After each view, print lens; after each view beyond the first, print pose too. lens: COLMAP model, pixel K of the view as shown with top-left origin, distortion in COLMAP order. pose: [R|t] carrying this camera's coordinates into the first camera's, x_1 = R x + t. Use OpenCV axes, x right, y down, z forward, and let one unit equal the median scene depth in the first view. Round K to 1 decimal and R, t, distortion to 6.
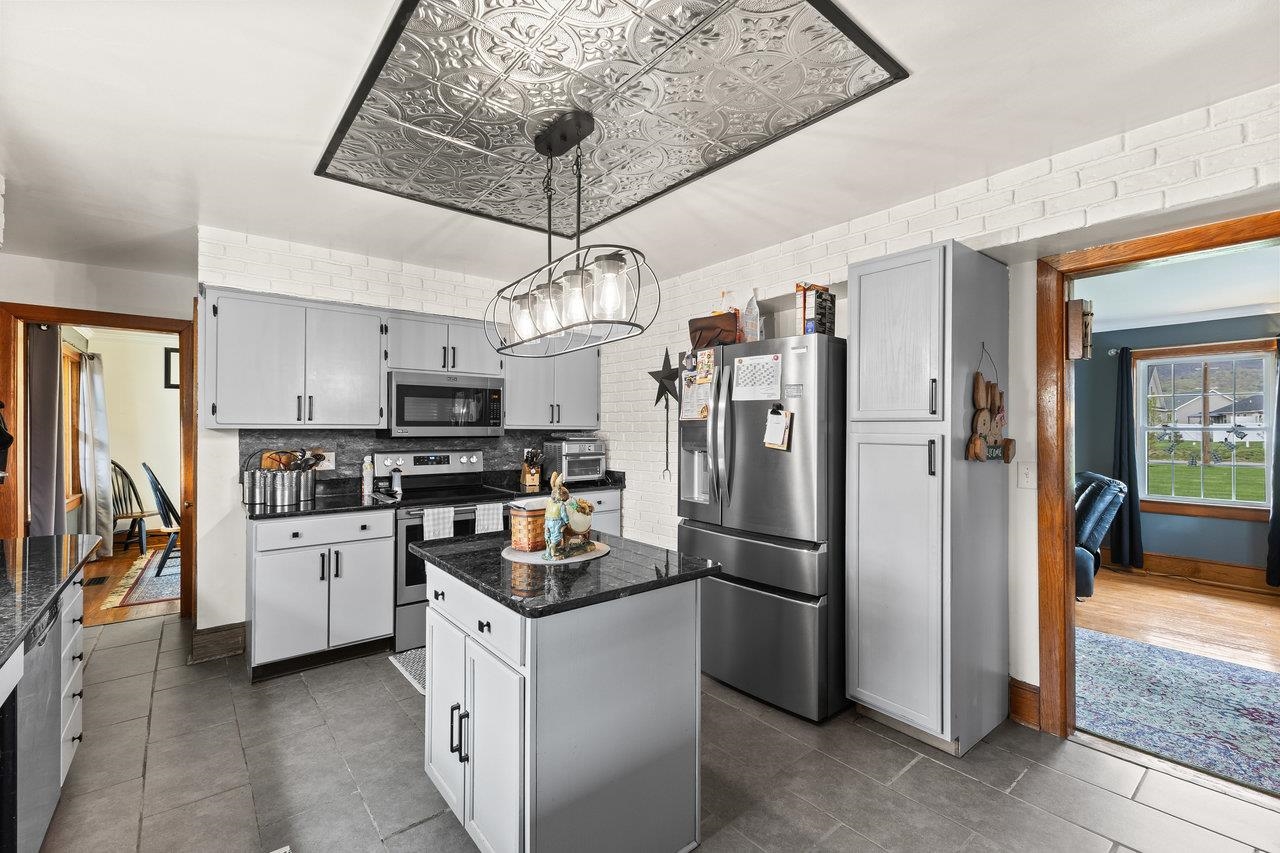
lens RADIAL K [[545.7, 0, 639.4], [0, 545.7, 426.9], [0, 0, 1]] dist [0.009067, -0.002700]
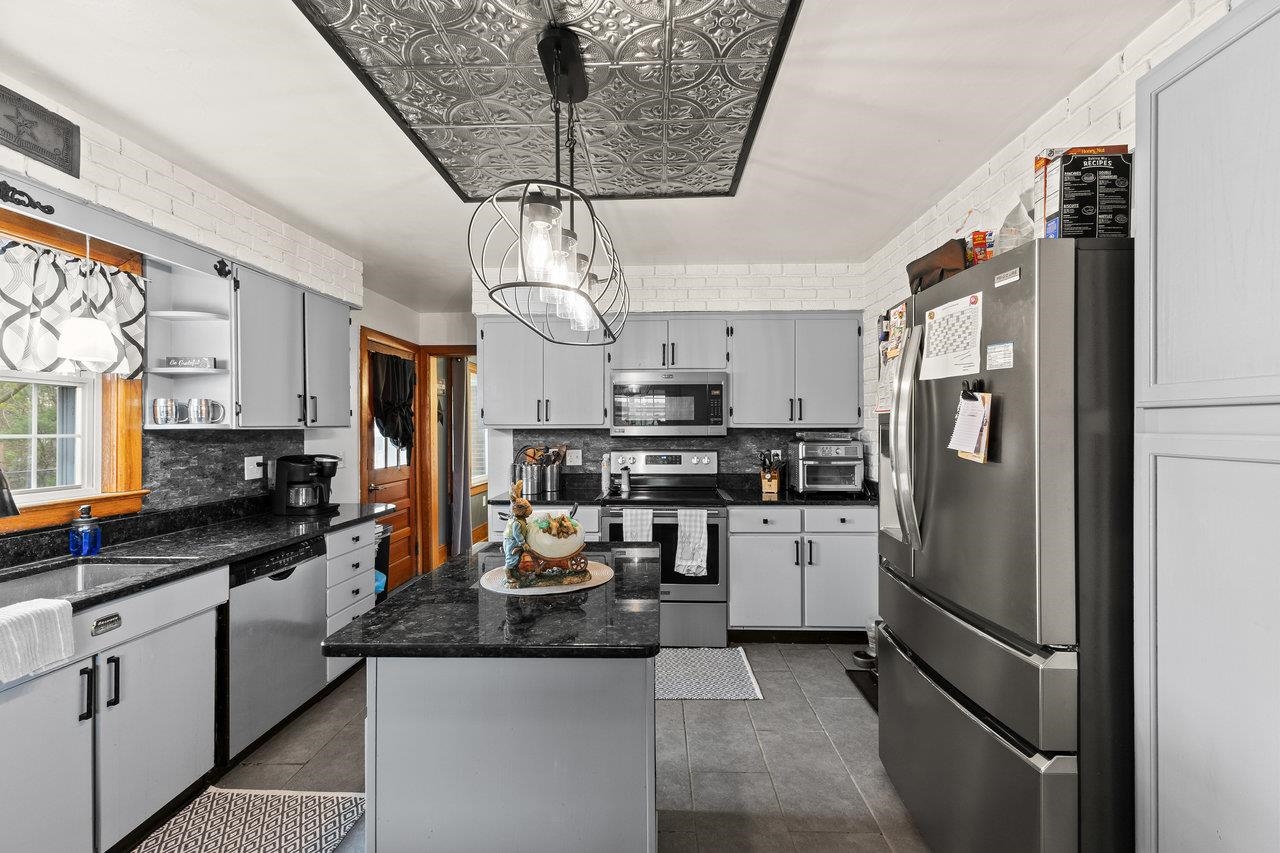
lens RADIAL K [[545.7, 0, 640.4], [0, 545.7, 424.6], [0, 0, 1]] dist [0.009067, -0.002700]
pose [[0.752968, -0.008945, -0.657997, 0.259458], [0.007959, 0.999958, -0.004485, 0.001725], [0.658009, -0.001860, 0.753008, 0.247754]]
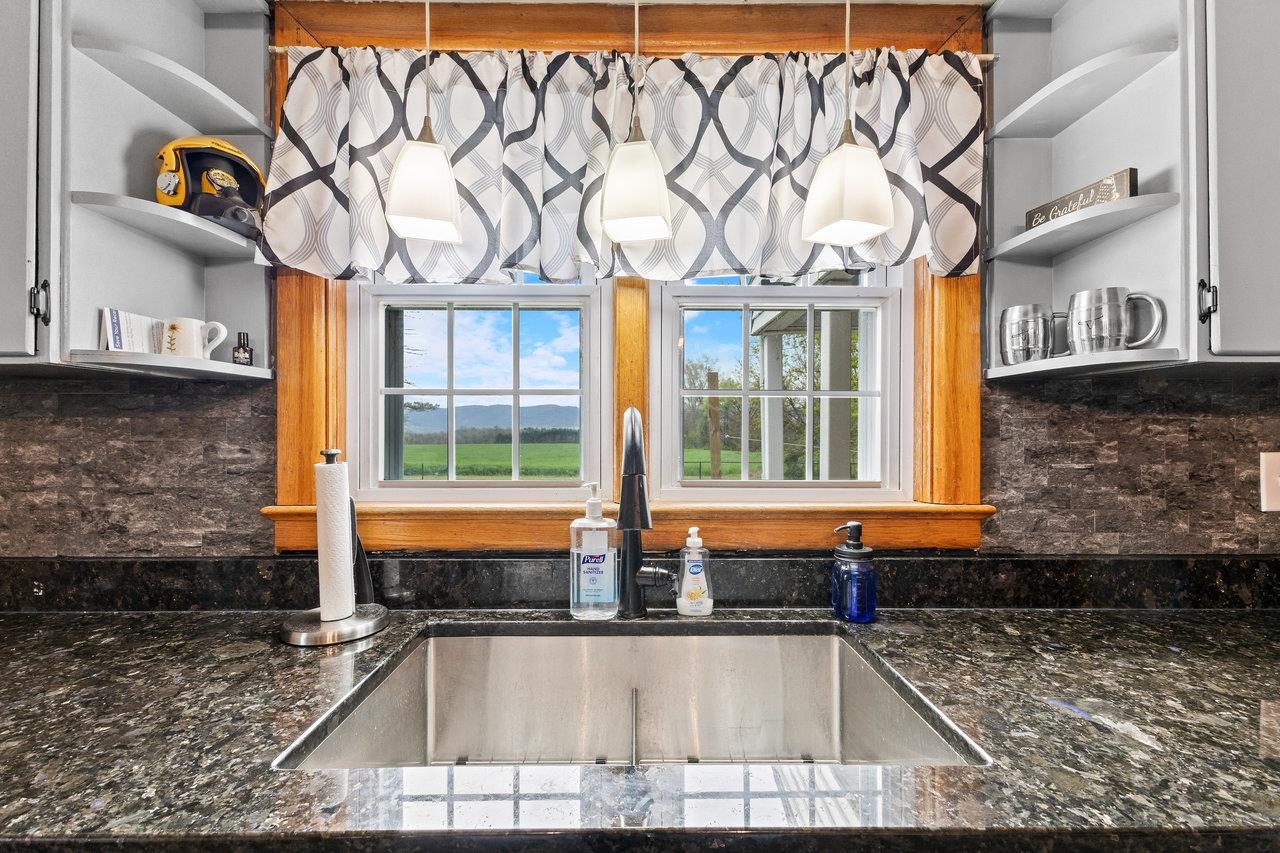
lens RADIAL K [[545.7, 0, 646.1], [0, 545.7, 436.1], [0, 0, 1]] dist [0.009067, -0.002700]
pose [[-0.622257, 0.002464, -0.782809, -0.263627], [0.002723, 0.999996, 0.000983, 0.032253], [0.782808, -0.001520, -0.622261, 0.397149]]
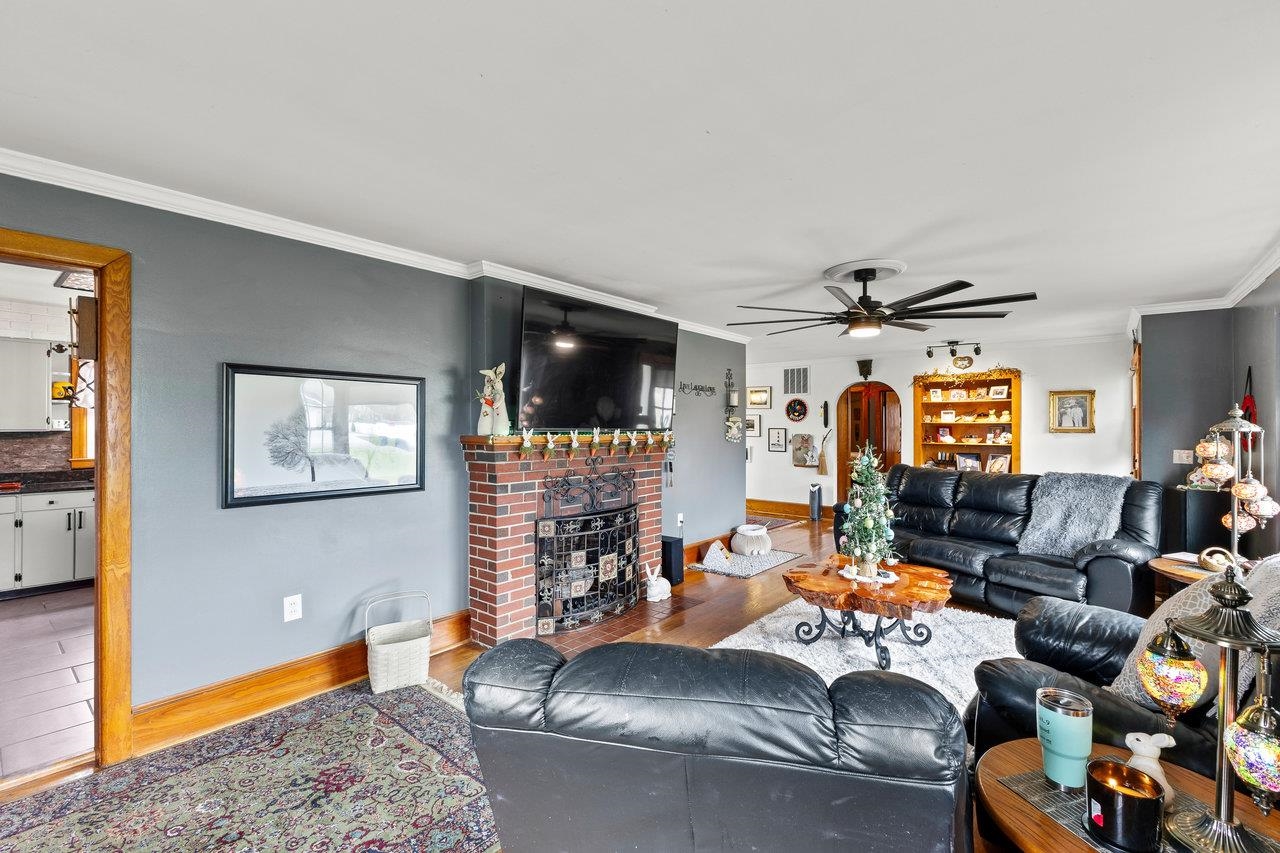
lens RADIAL K [[545.7, 0, 647.5], [0, 545.7, 428.4], [0, 0, 1]] dist [0.009067, -0.002700]
pose [[0.189687, -0.001304, -0.981844, 1.286234], [0.005214, 0.999986, -0.000321, 0.001822], [0.981831, -0.005059, 0.189691, 1.218545]]
